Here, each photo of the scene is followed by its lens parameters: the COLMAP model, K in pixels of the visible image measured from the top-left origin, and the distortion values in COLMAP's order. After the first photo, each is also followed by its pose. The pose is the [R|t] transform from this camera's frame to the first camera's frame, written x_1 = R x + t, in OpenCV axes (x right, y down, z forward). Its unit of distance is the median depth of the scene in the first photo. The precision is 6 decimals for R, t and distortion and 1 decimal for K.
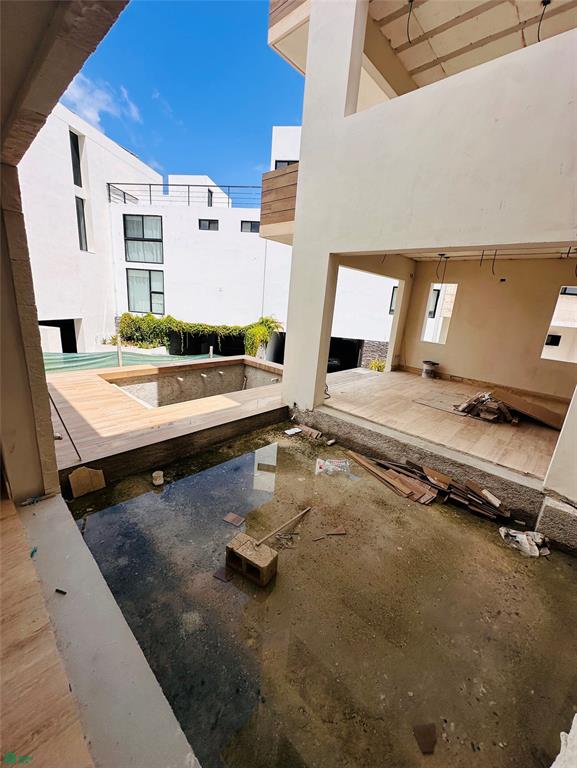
lens RADIAL K [[306.6, 0, 290.2], [0, 306.6, 384.8], [0, 0, 1]] dist [-0.001979, -0.000162]
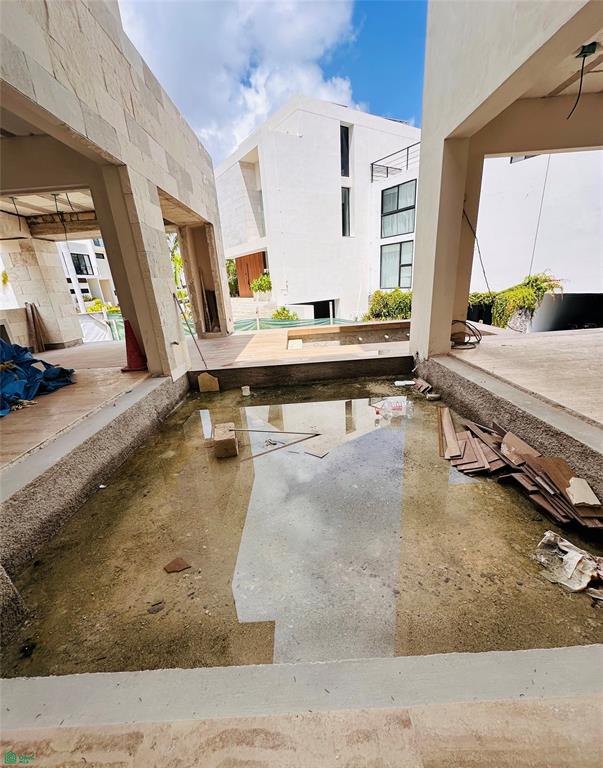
lens RADIAL K [[320.6, 0, 301.3], [0, 320.6, 405.1], [0, 0, 1]] dist [-0.007099, 0.000184]
pose [[0.684406, 0.143005, -0.714939, 0.142376], [-0.072815, 0.989080, 0.128134, 0.036378], [0.725456, -0.035638, 0.687345, 0.051217]]
